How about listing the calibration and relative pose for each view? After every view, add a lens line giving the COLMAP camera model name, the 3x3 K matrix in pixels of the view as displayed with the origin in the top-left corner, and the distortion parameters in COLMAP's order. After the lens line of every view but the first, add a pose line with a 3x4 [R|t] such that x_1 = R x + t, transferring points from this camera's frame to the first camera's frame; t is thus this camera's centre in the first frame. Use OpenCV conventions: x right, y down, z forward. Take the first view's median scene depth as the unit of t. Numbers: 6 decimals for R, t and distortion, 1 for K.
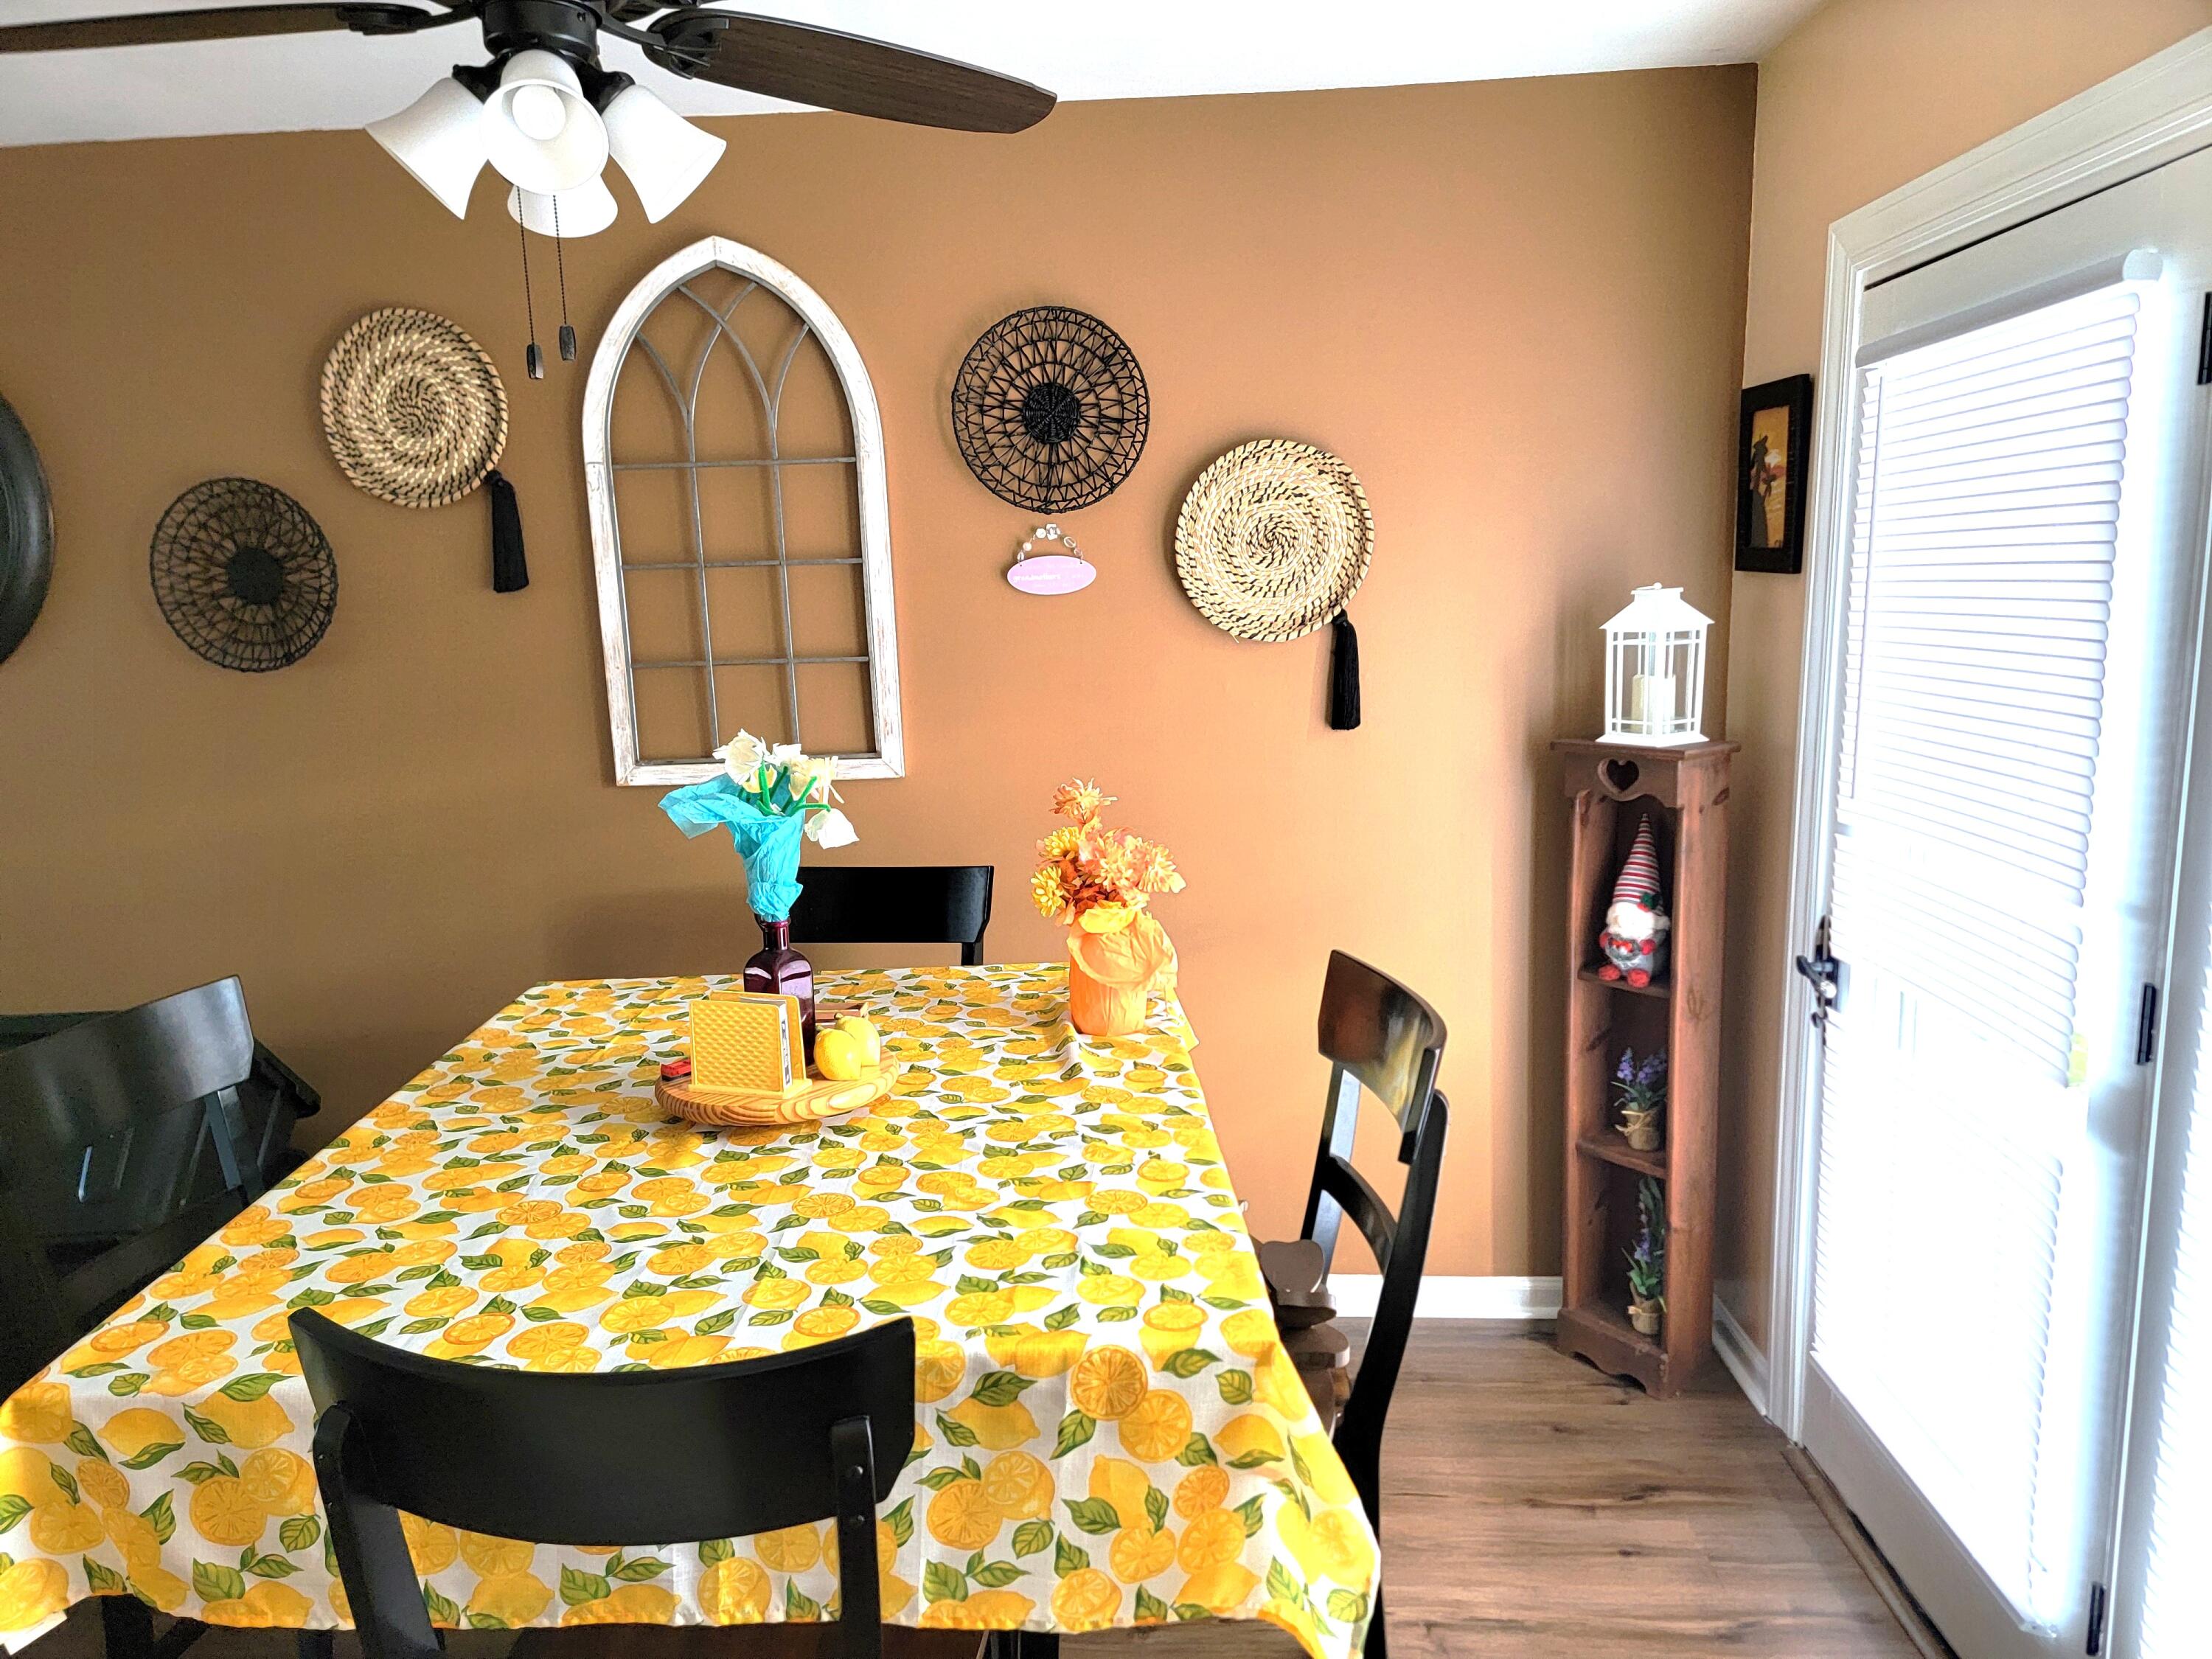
lens RADIAL K [[1559.2, 0, 1107.4], [0, 1559.2, 843.2], [0, 0, 1]] dist [0.097644, -0.080155]
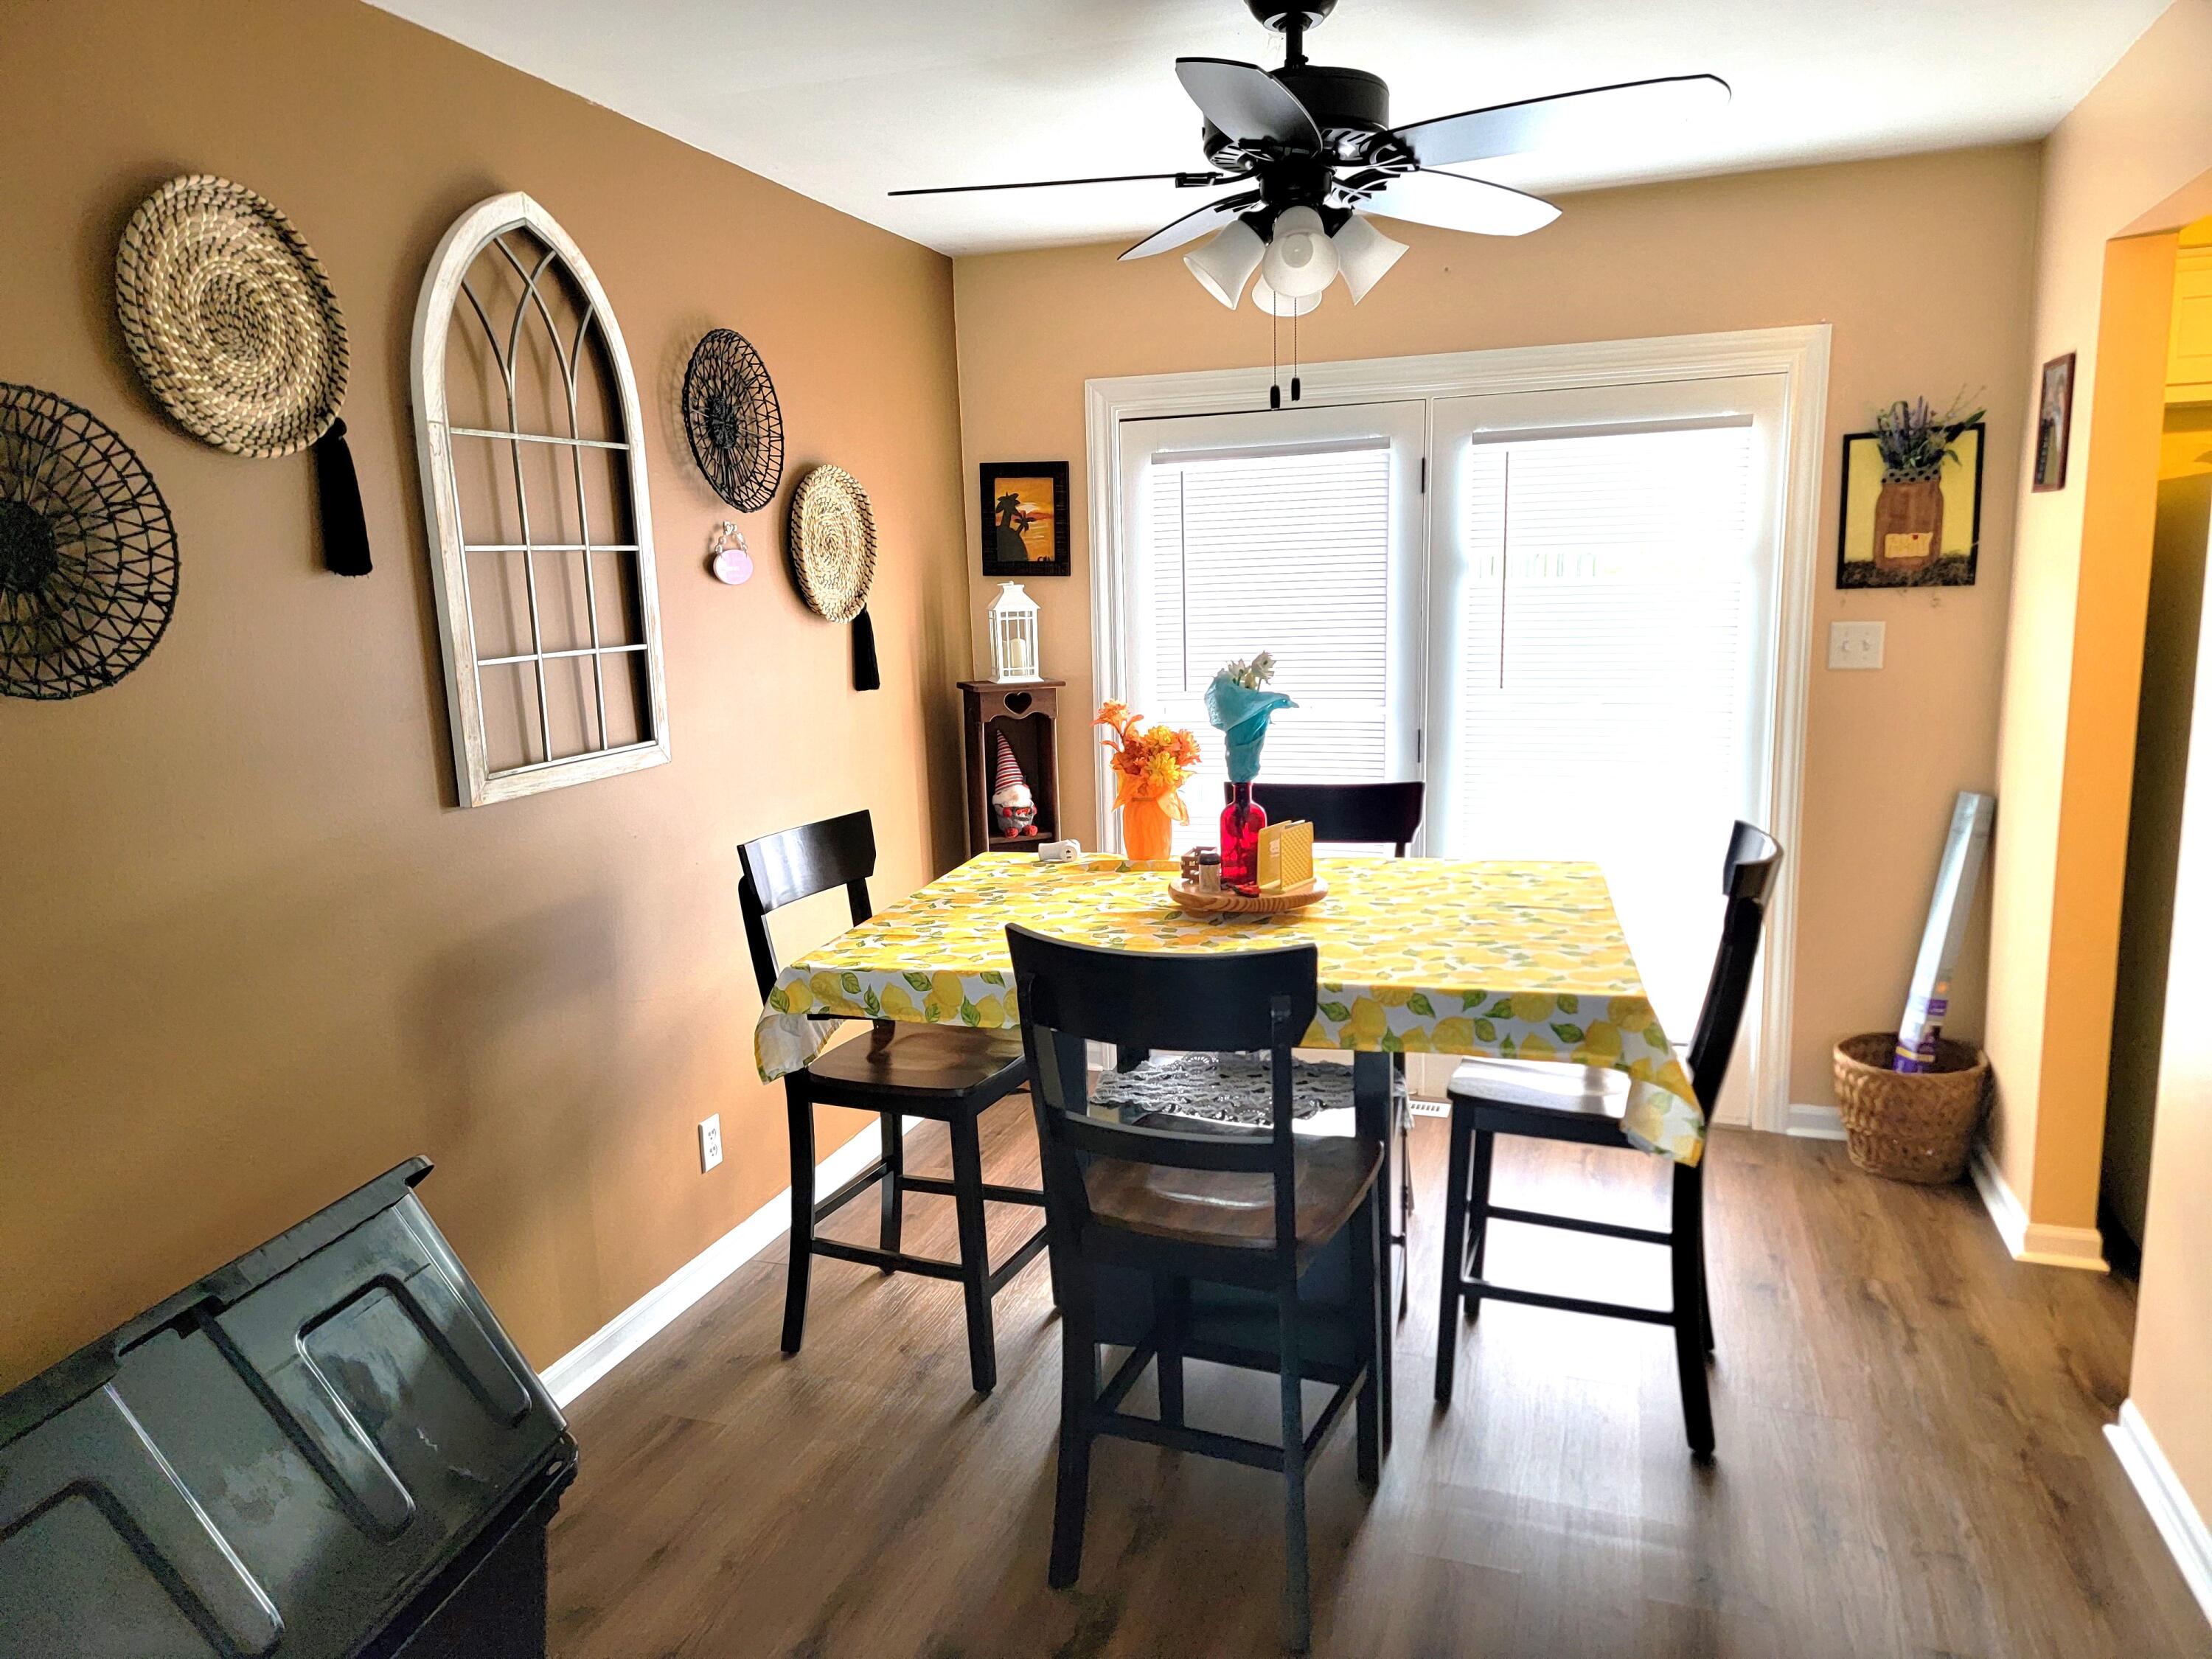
lens RADIAL K [[1559.2, 0, 1107.4], [0, 1559.2, 843.2], [0, 0, 1]] dist [0.097644, -0.080155]
pose [[0.260778, -0.145320, 0.954399, -1.087394], [0.182578, 0.978189, 0.099055, -0.041697], [-0.947977, 0.148421, 0.281623, 0.469061]]
